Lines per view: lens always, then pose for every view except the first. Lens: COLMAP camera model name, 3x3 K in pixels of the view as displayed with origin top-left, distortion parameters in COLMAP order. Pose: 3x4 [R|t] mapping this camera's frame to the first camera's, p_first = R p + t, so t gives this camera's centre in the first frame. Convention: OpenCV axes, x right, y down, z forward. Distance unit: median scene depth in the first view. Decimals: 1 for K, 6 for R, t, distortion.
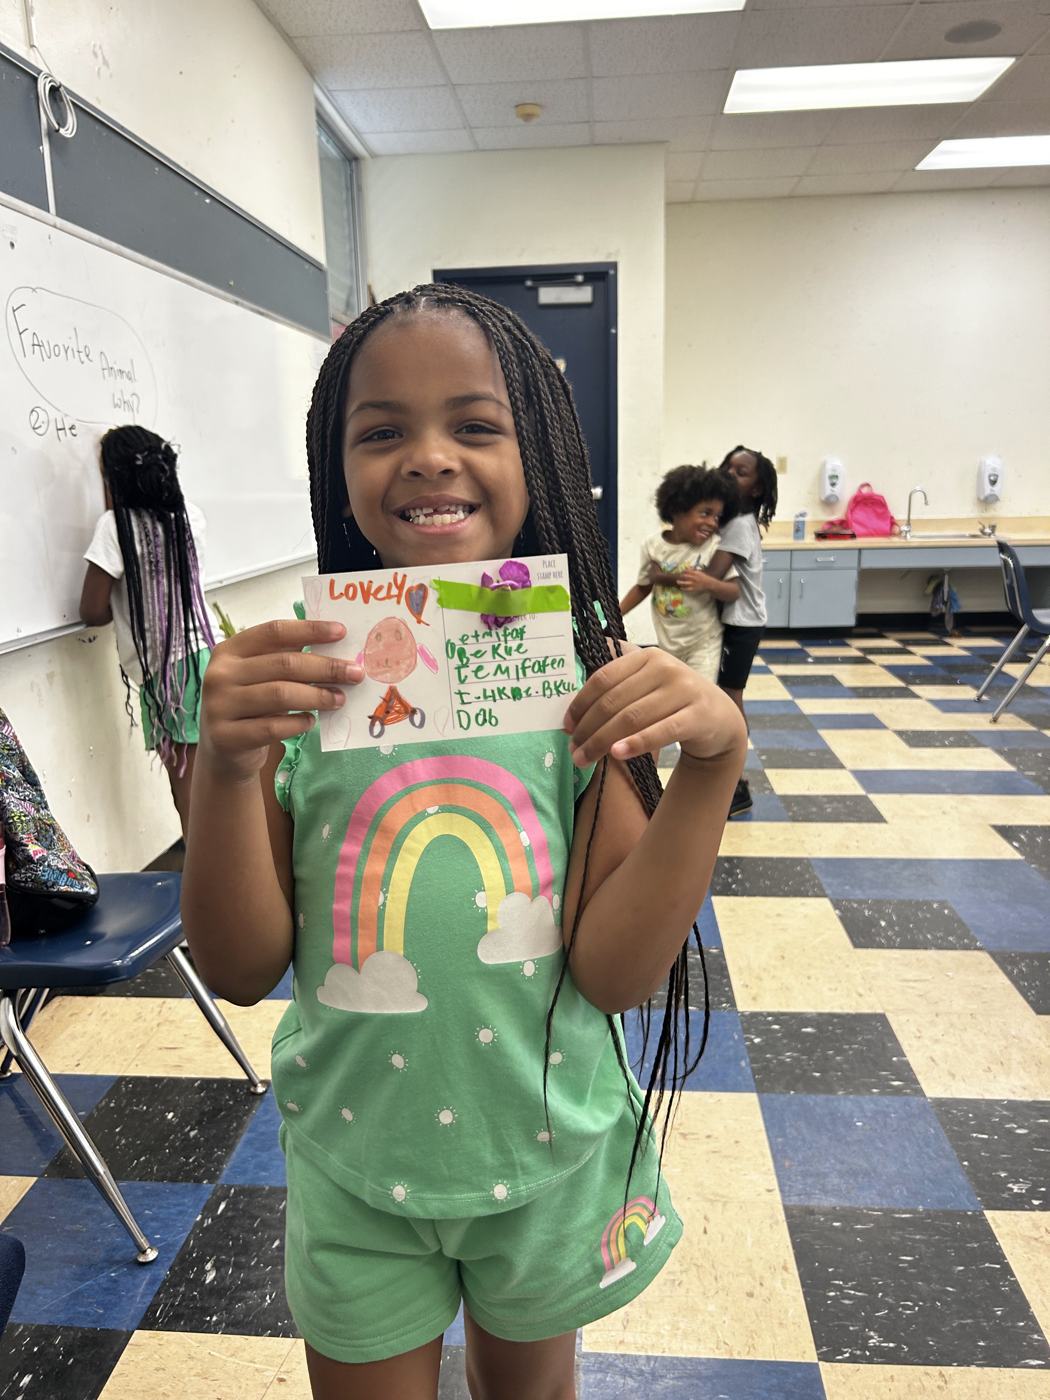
lens RADIAL K [[1035.5, 0, 523.5], [0, 1035.5, 699.4], [0, 0, 1]] dist [0.015924, -0.014306]
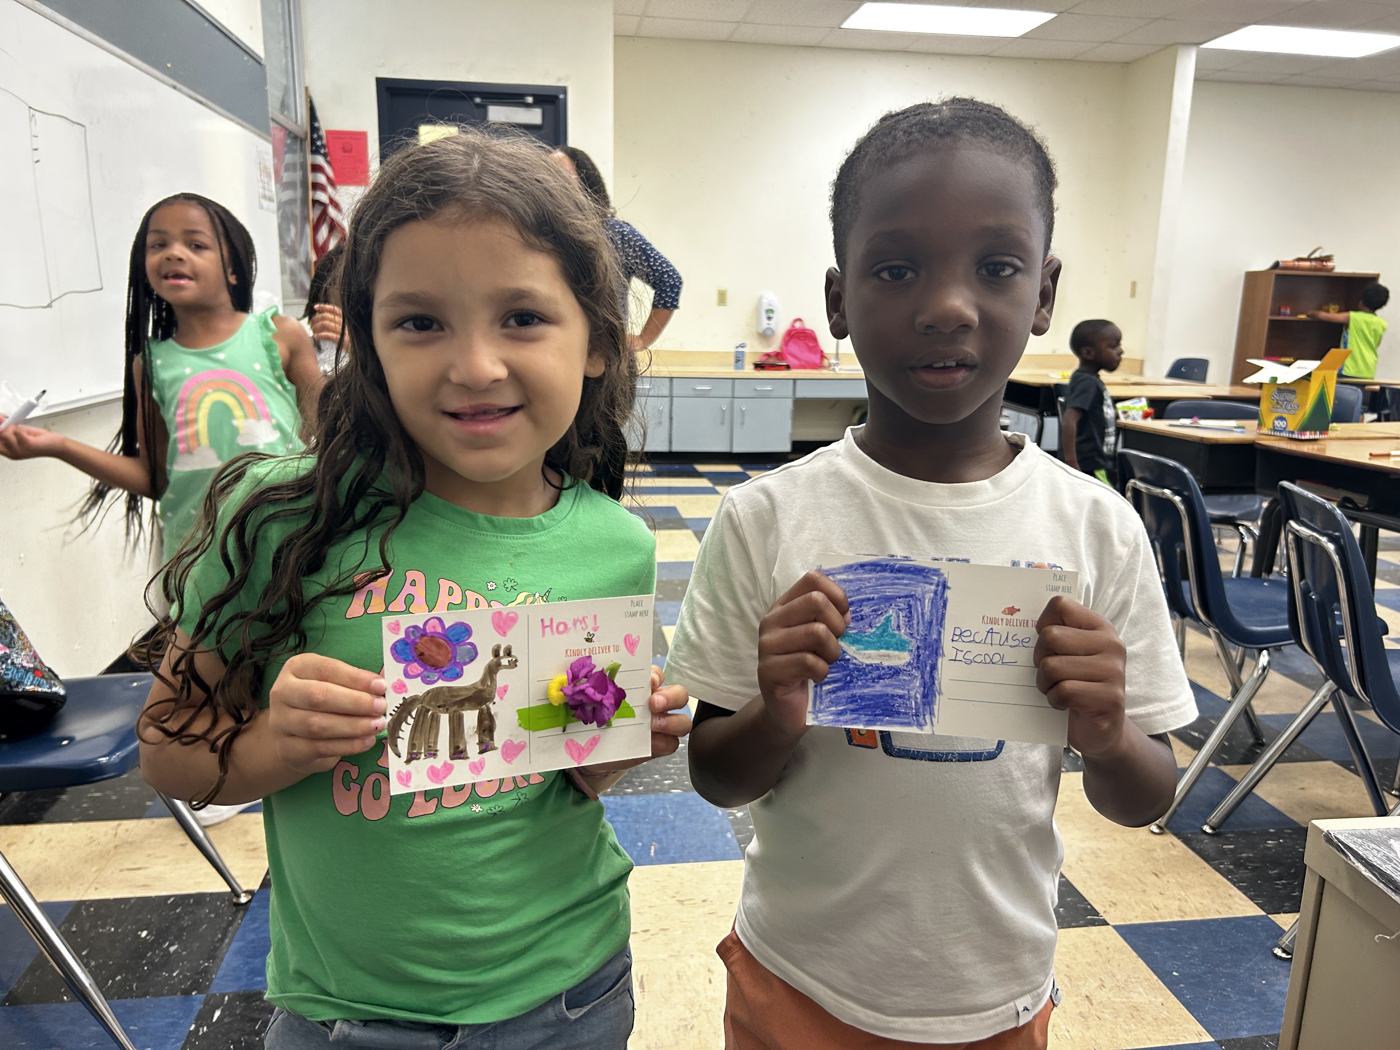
lens RADIAL K [[1035.5, 0, 698.4], [0, 1035.5, 531.0], [0, 0, 1]] dist [0.015924, -0.014306]
pose [[0.972531, -0.007418, 0.232656, -0.029313], [0.008288, 0.999962, -0.002760, 0.018490], [-0.232627, 0.004612, 0.972555, -0.013773]]
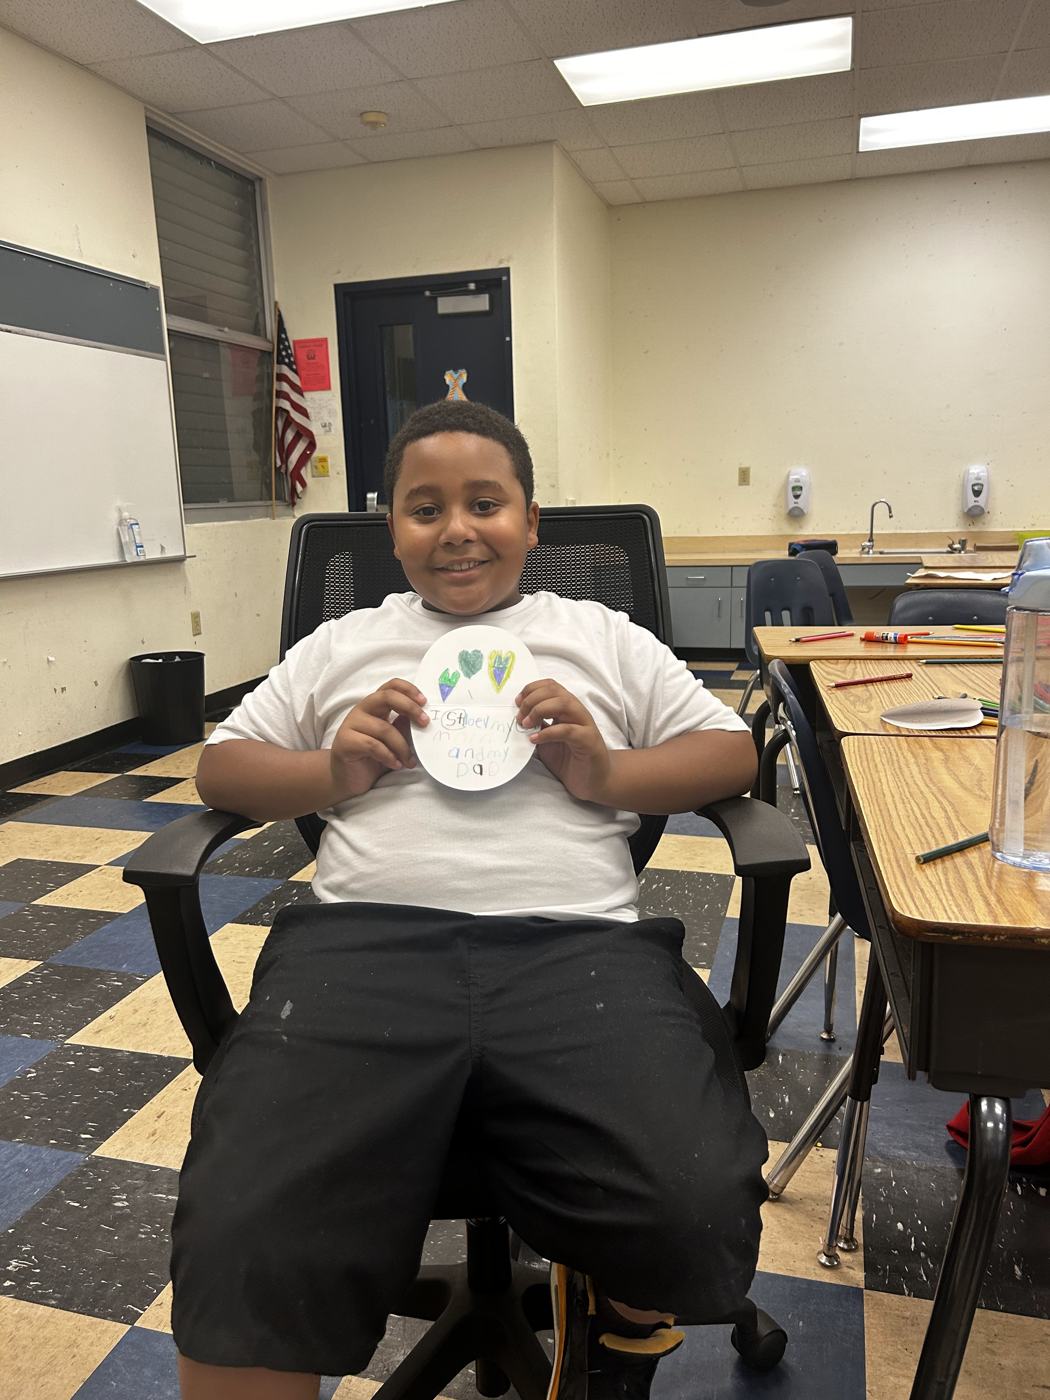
lens RADIAL K [[1035.5, 0, 526.0], [0, 1035.5, 700.8], [0, 0, 1]] dist [0.015924, -0.014306]
pose [[0.980850, 0.031697, -0.192170, 0.376432], [-0.035142, 0.999276, -0.014545, -0.004094], [0.191570, 0.021019, 0.981254, 0.073677]]
